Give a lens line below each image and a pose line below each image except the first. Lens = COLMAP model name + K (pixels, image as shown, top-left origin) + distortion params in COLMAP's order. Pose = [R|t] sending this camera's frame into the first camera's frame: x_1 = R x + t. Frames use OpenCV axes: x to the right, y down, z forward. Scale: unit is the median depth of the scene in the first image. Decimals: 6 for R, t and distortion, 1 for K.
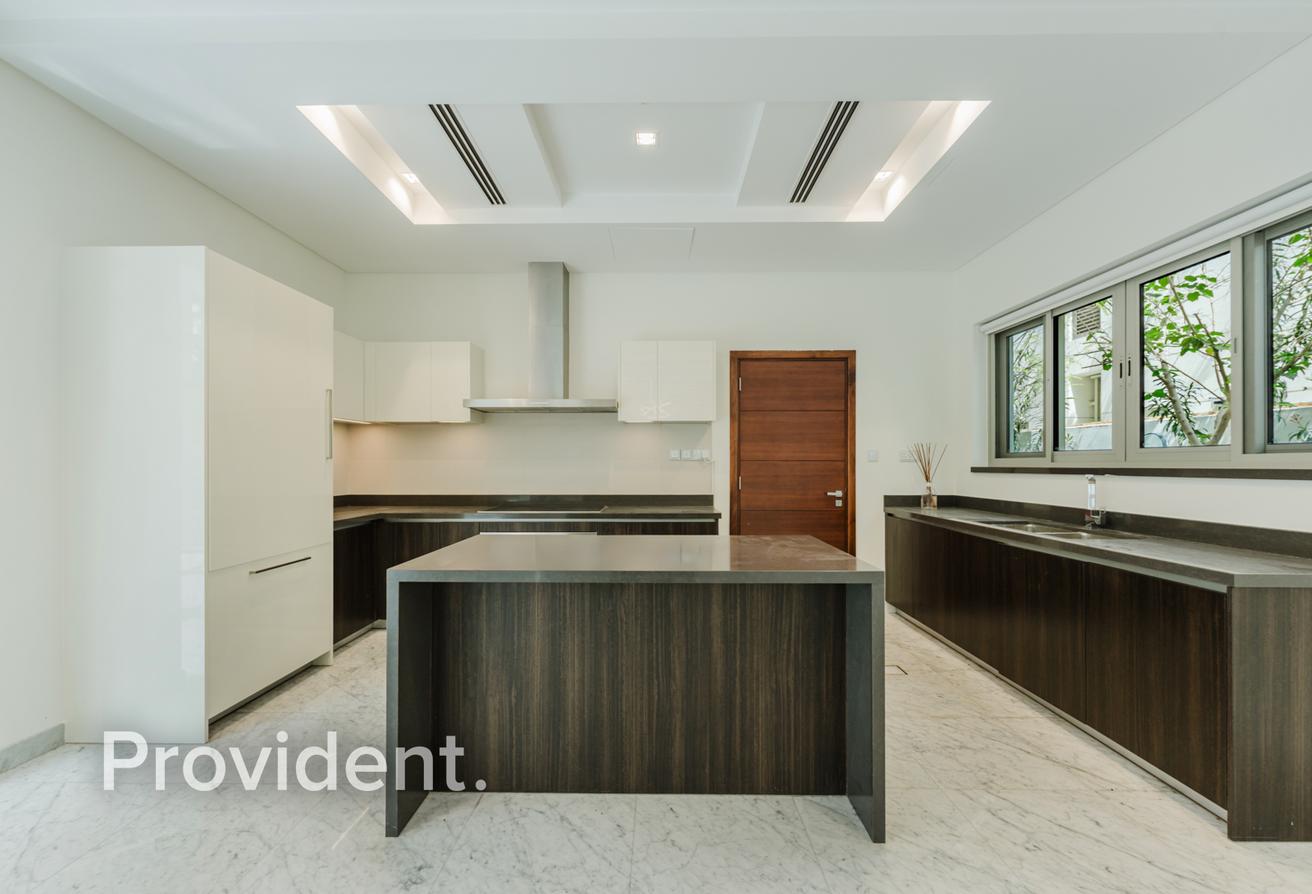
lens RADIAL K [[530.9, 0, 656.1], [0, 530.9, 461.2], [0, 0, 1]] dist [0.001559, 0.000239]
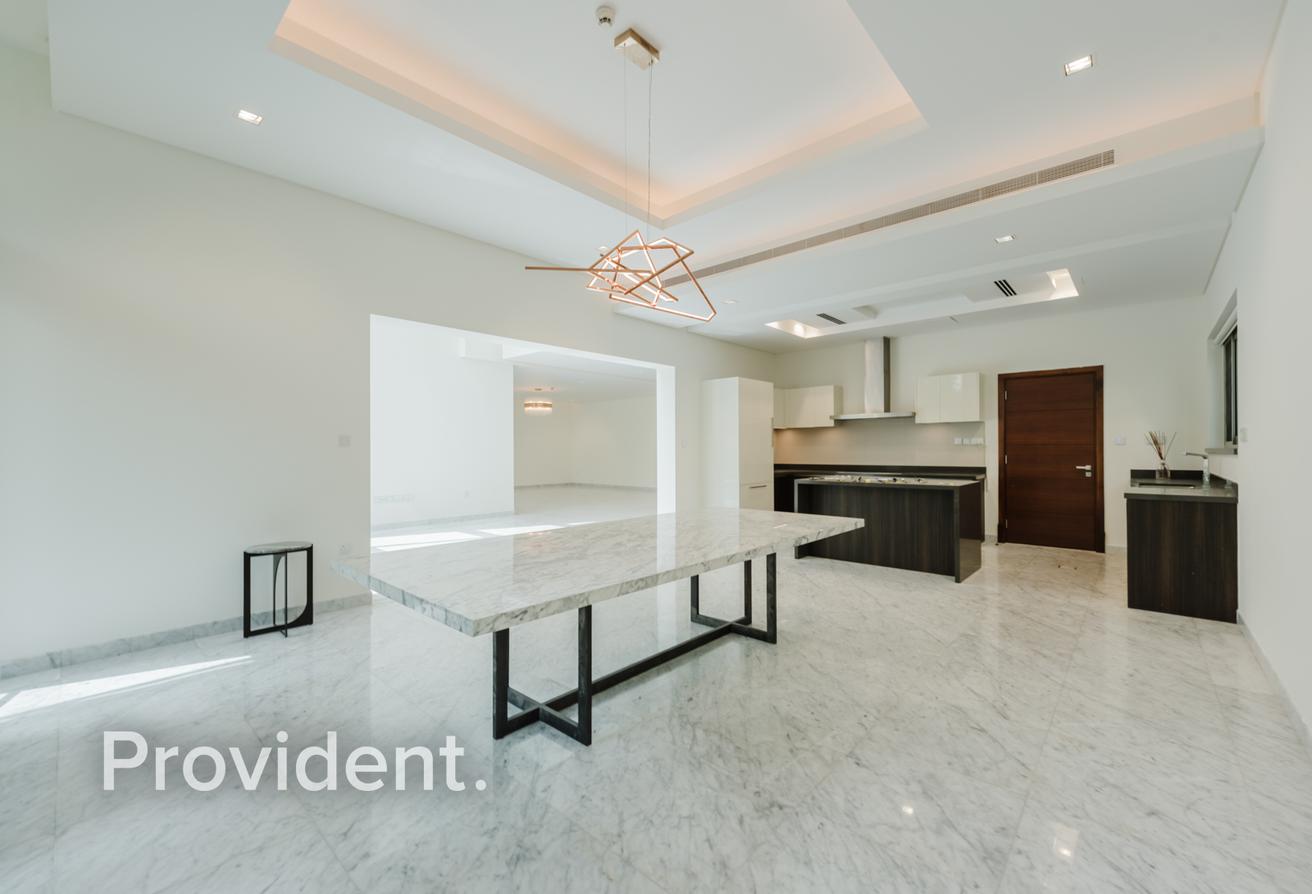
lens RADIAL K [[536.9, 0, 656.0], [0, 536.9, 447.0], [0, 0, 1]] dist [0.000287, 0.000024]
pose [[0.748024, -0.006110, -0.663644, 0.455268], [0.009708, 0.999951, 0.001736, -0.008372], [0.663601, -0.007742, 0.748047, -0.883502]]
